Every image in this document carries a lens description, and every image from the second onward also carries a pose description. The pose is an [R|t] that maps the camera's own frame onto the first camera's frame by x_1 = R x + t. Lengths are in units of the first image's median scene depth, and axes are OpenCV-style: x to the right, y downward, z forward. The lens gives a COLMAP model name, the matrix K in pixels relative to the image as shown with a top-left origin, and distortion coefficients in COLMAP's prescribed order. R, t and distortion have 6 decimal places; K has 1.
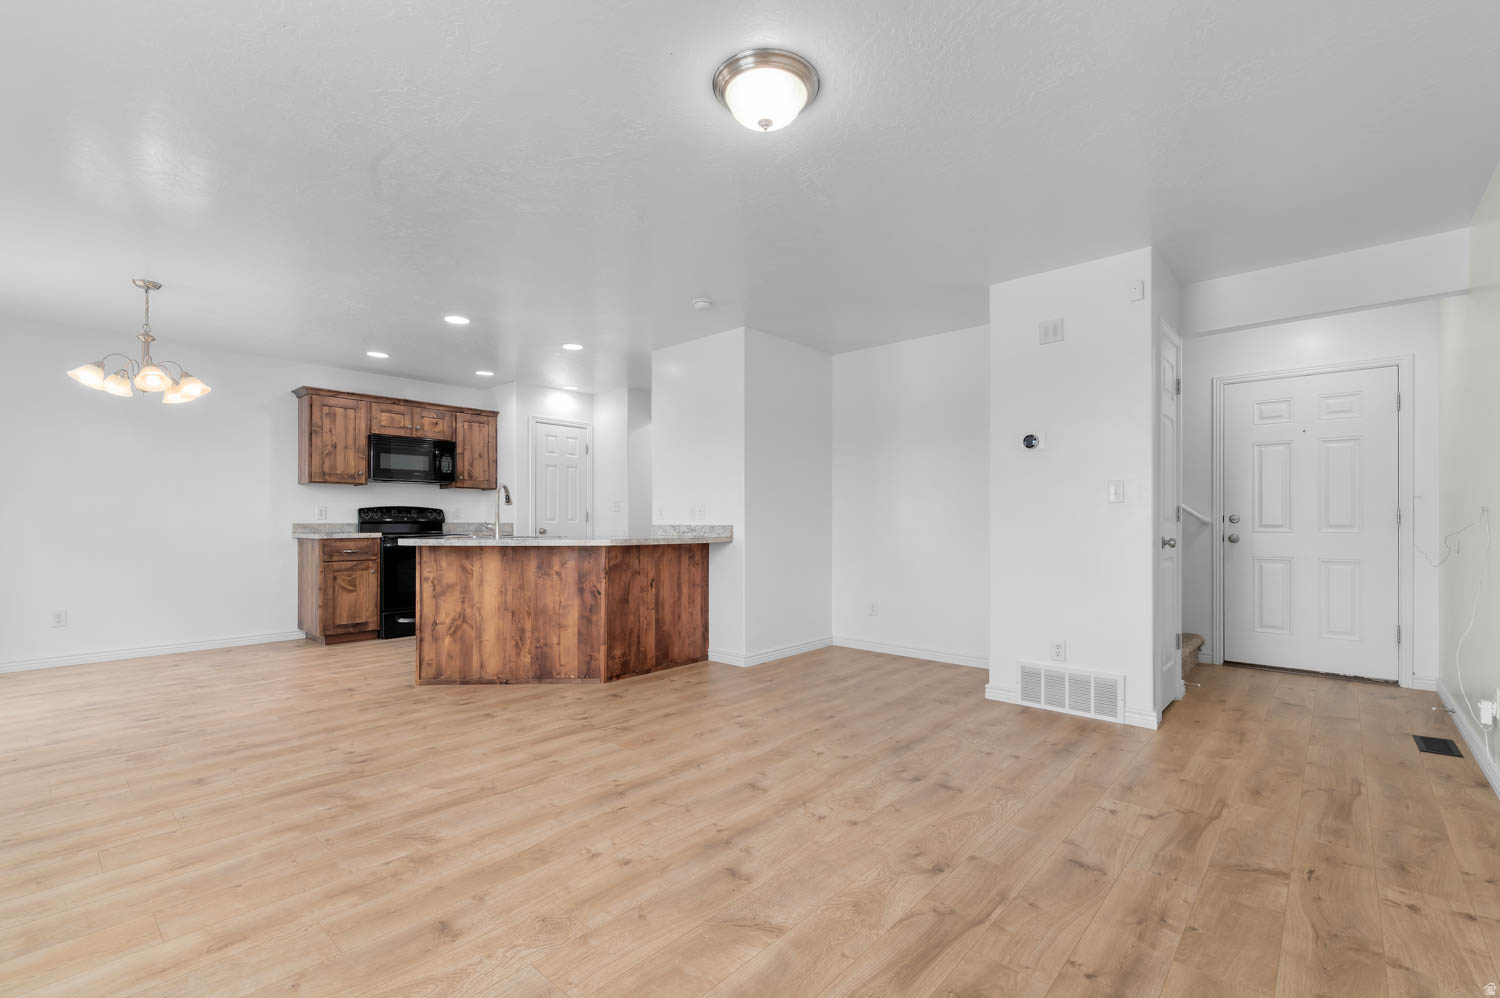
lens RADIAL K [[658.1, 0, 756.4], [0, 658.1, 517.8], [0, 0, 1]] dist [0.008632, -0.001776]
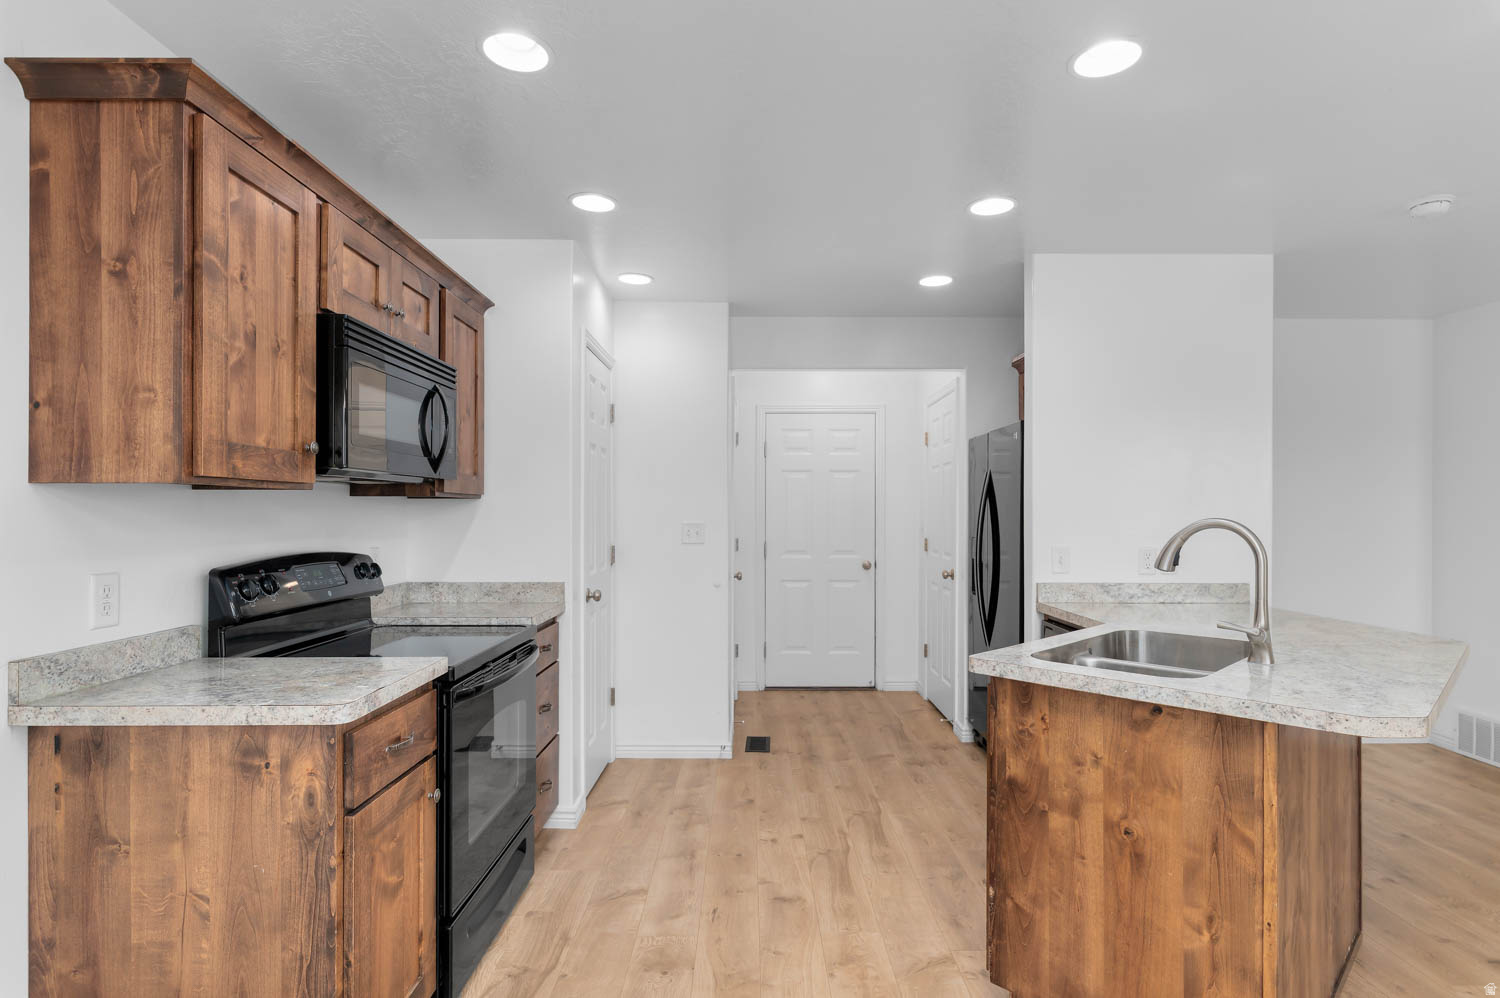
lens RADIAL K [[774.1, 0, 757.4], [0, 774.1, 511.2], [0, 0, 1]] dist [0.002707, -0.002345]
pose [[0.744561, 0.003631, 0.667545, -0.933515], [-0.005104, 0.999987, 0.000253, -0.057922], [-0.667535, -0.003595, 0.744569, 0.869927]]
